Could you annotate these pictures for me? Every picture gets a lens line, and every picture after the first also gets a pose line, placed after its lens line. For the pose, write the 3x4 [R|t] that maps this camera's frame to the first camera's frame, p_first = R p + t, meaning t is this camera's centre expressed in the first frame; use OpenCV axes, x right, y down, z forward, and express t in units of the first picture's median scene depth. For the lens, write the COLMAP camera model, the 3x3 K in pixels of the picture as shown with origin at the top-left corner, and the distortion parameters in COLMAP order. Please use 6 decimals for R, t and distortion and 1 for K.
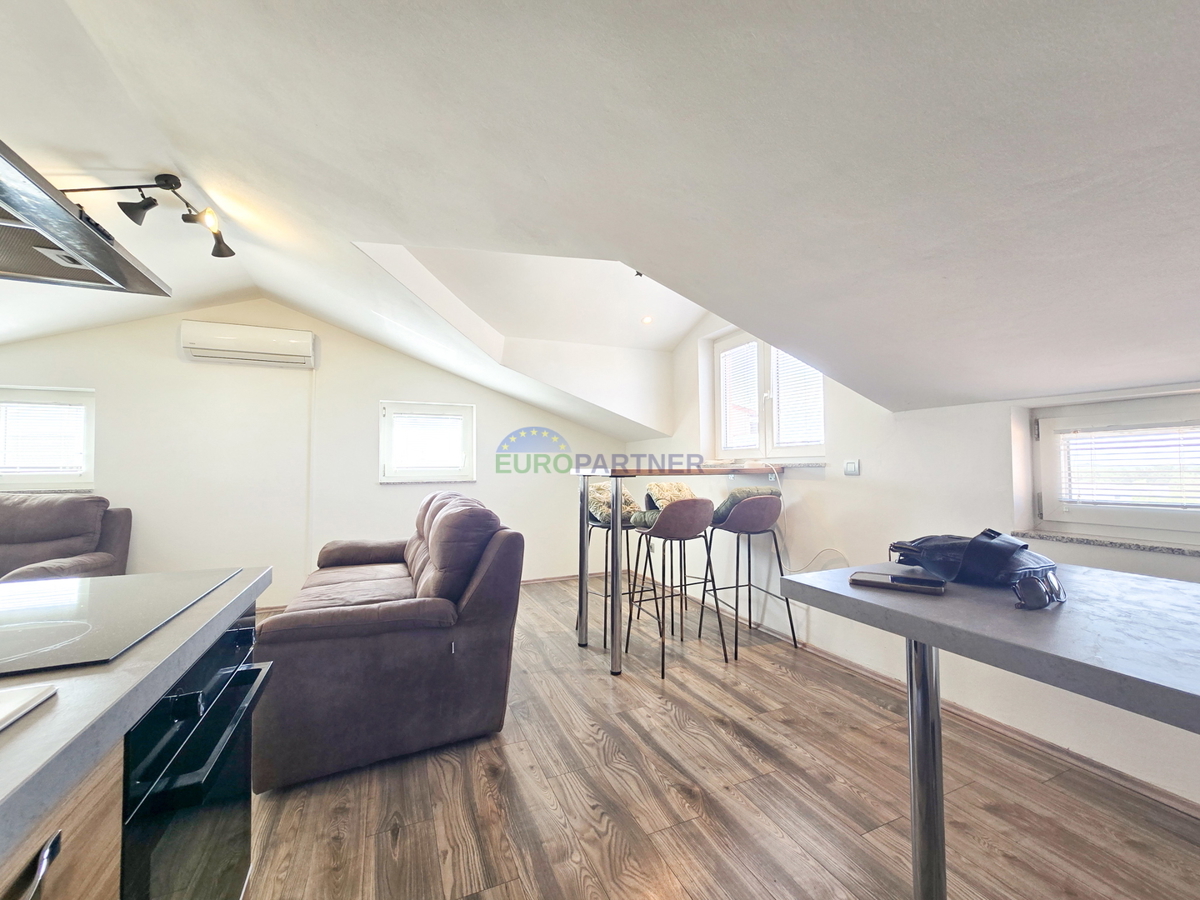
lens RADIAL K [[493.0, 0, 609.2], [0, 493.0, 451.3], [0, 0, 1]] dist [-0.010009, 0.003316]
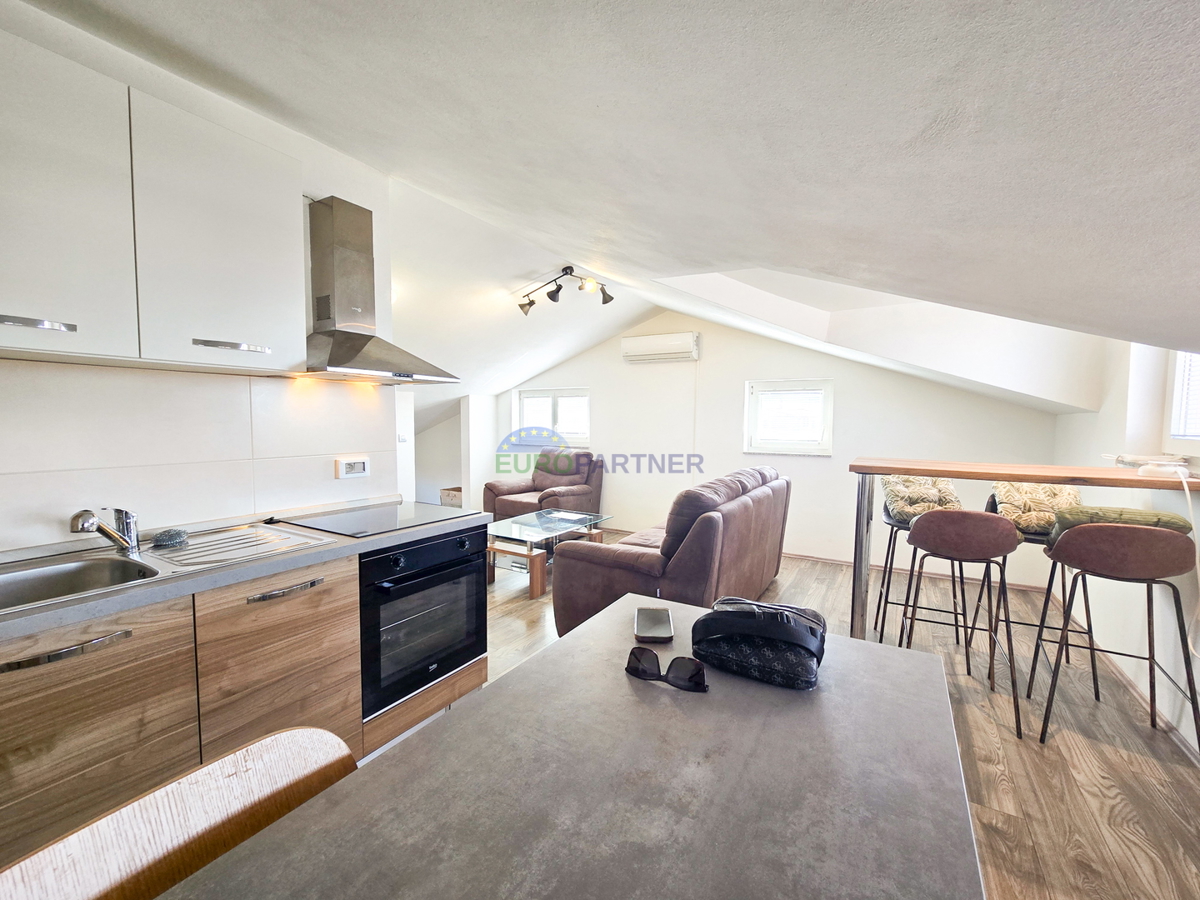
lens RADIAL K [[493.0, 0, 603.5], [0, 493.0, 454.5], [0, 0, 1]] dist [-0.010009, 0.003316]
pose [[0.562249, 0.070528, -0.823955, 0.423687], [0.016355, 0.995213, 0.096348, -0.067105], [0.826806, -0.067647, 0.558404, 0.095906]]
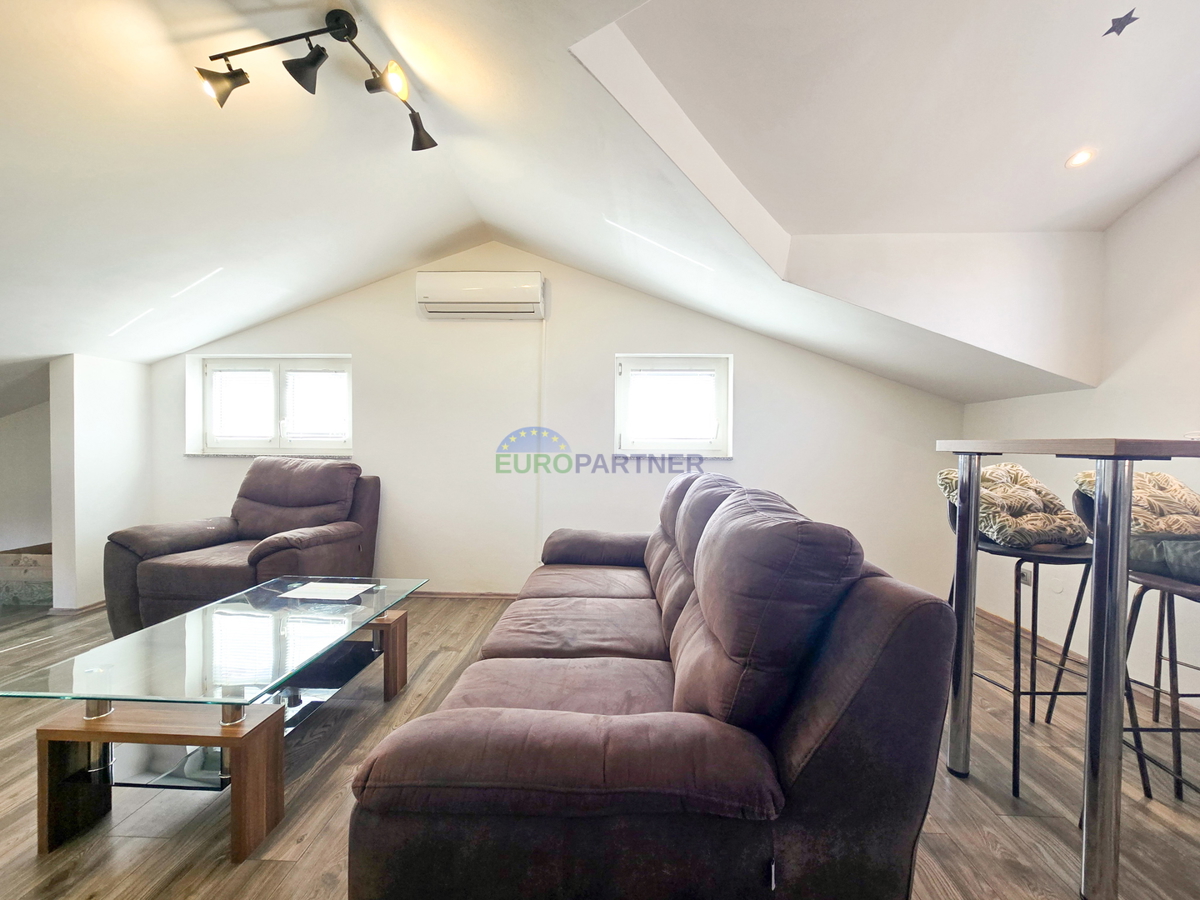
lens RADIAL K [[493.0, 0, 603.9], [0, 493.0, 453.2], [0, 0, 1]] dist [-0.010009, 0.003316]
pose [[0.894903, 0.023720, -0.445629, -0.169035], [-0.001072, 0.998698, 0.051005, 0.022945], [0.446259, -0.045167, 0.893764, 0.372863]]
